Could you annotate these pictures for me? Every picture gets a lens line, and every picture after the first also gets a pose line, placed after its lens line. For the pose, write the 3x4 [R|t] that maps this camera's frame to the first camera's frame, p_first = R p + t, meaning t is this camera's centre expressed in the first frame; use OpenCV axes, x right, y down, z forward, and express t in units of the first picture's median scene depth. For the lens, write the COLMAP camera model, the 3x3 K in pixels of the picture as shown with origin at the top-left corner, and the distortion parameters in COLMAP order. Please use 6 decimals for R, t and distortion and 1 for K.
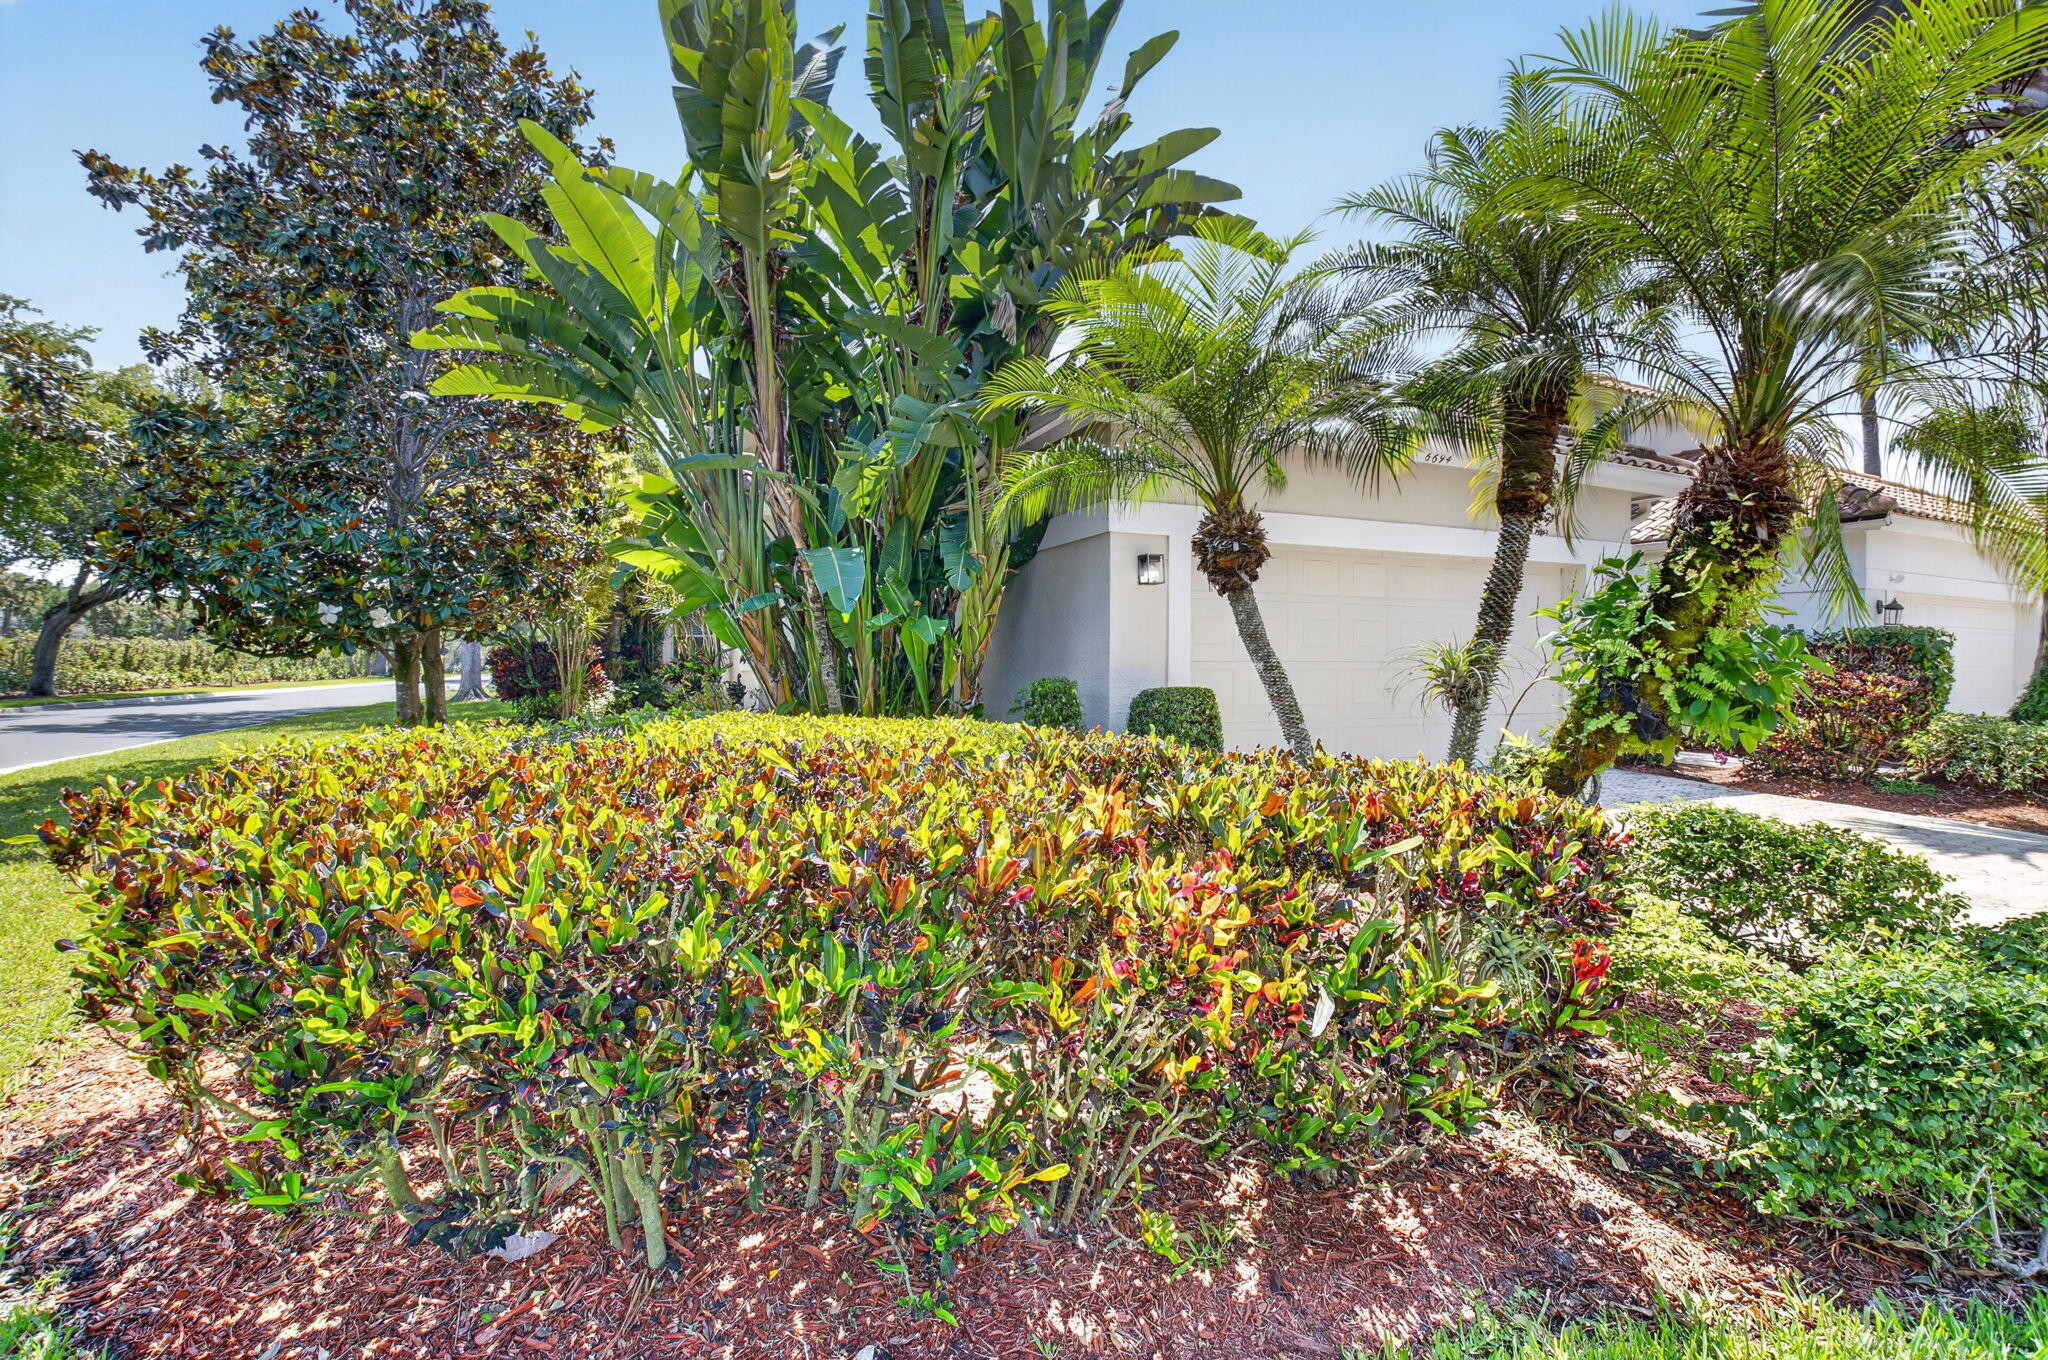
lens RADIAL K [[910.2, 0, 1028.3], [0, 910.2, 661.0], [0, 0, 1]] dist [0.020436, -0.025912]
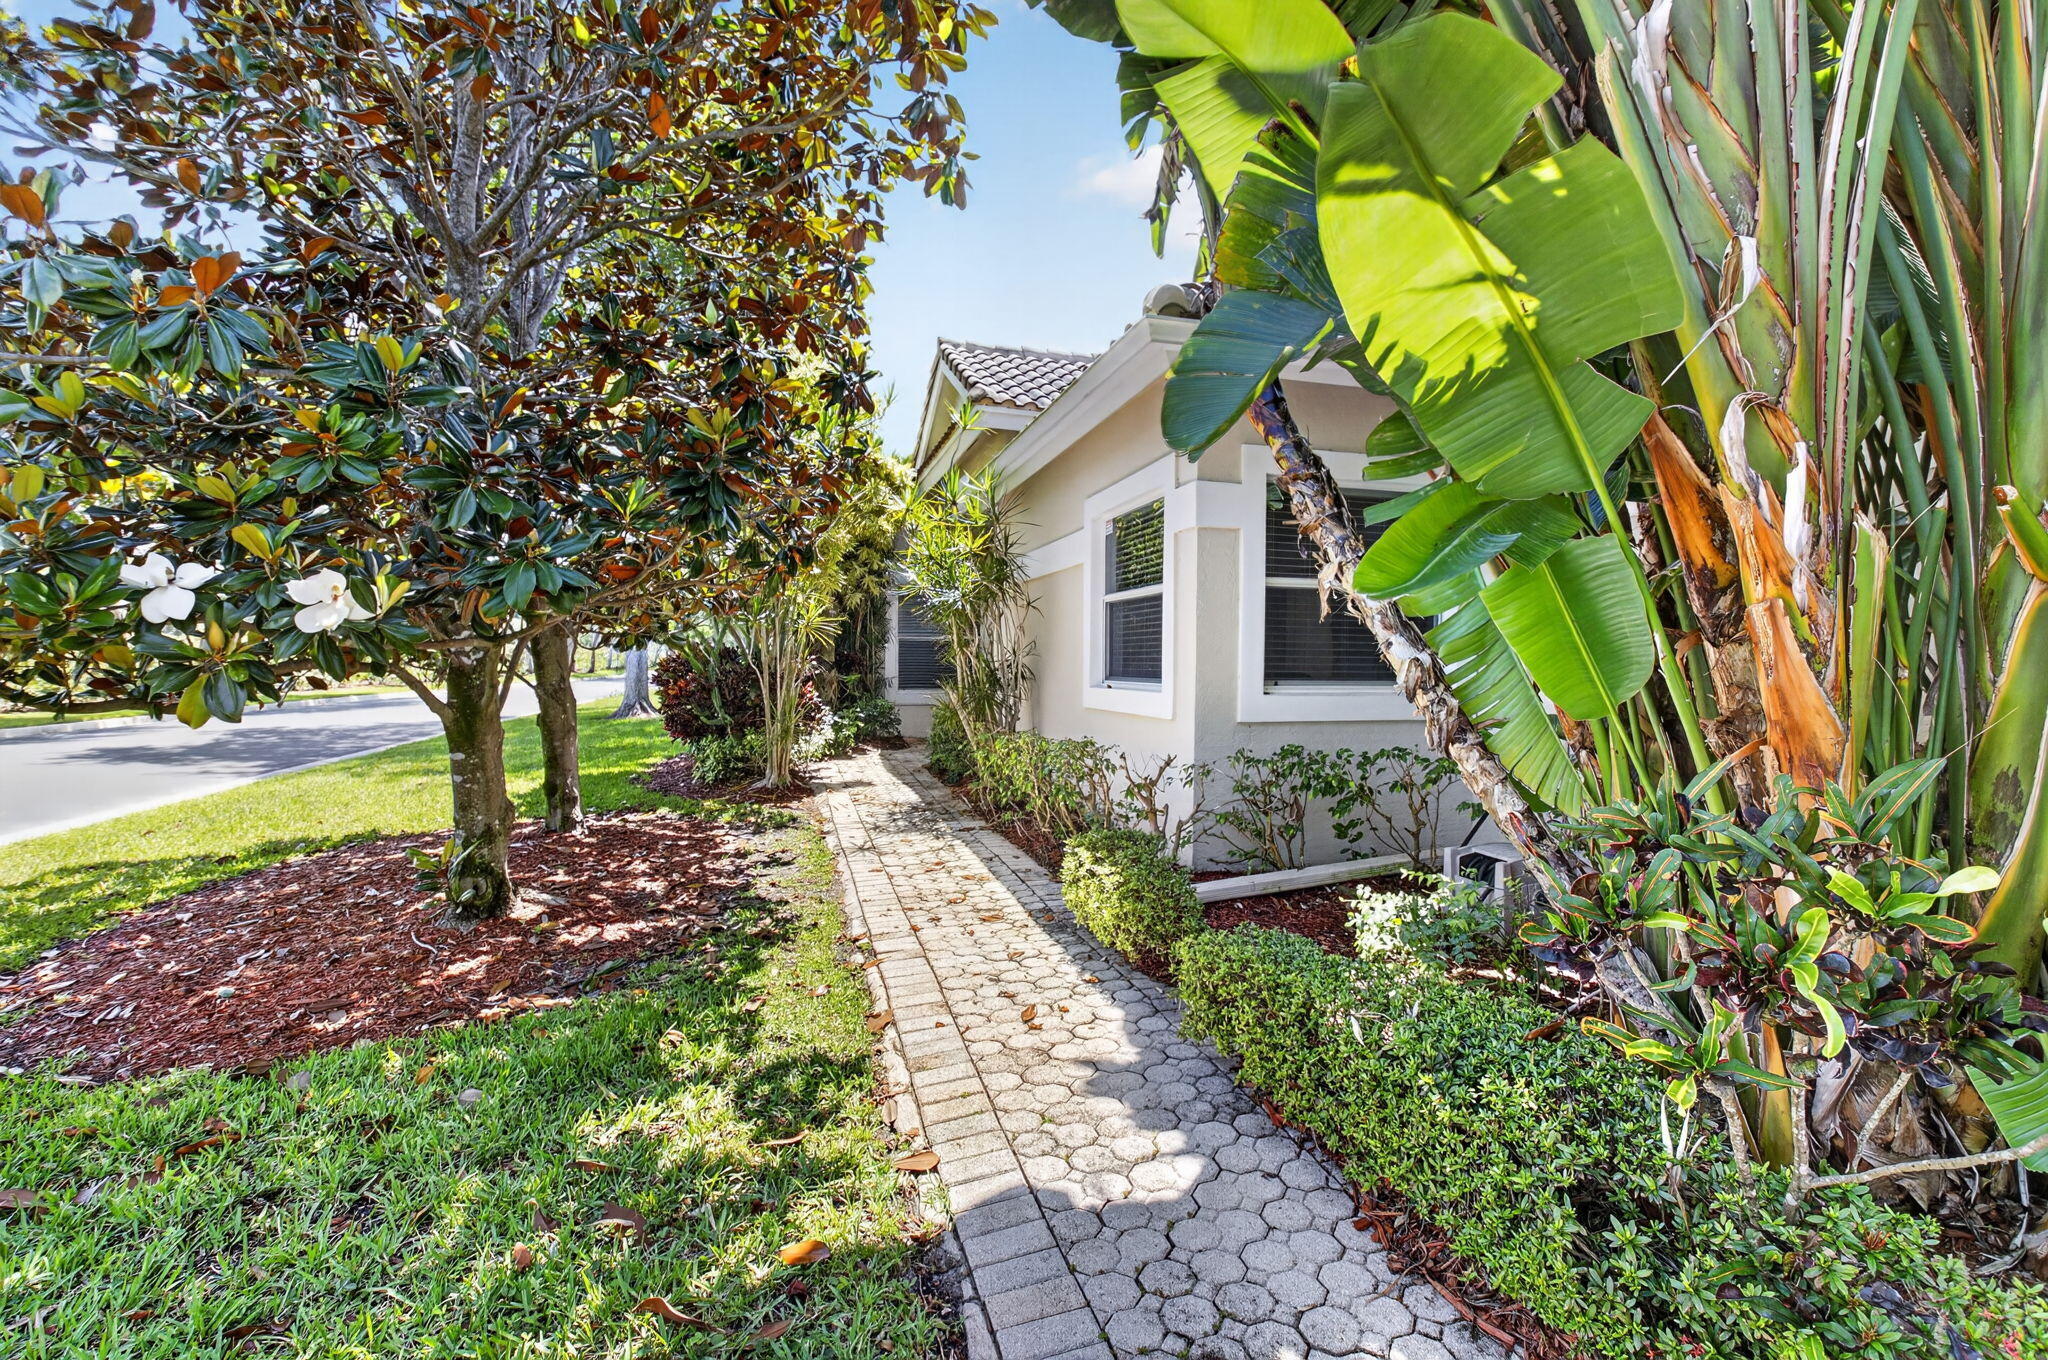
lens RADIAL K [[910.2, 0, 1028.3], [0, 910.2, 661.0], [0, 0, 1]] dist [0.020436, -0.025912]
pose [[0.988824, 0.004283, -0.149029, -0.248942], [-0.003713, 0.999985, 0.004104, -0.017039], [0.149044, -0.003505, 0.988824, 0.428227]]
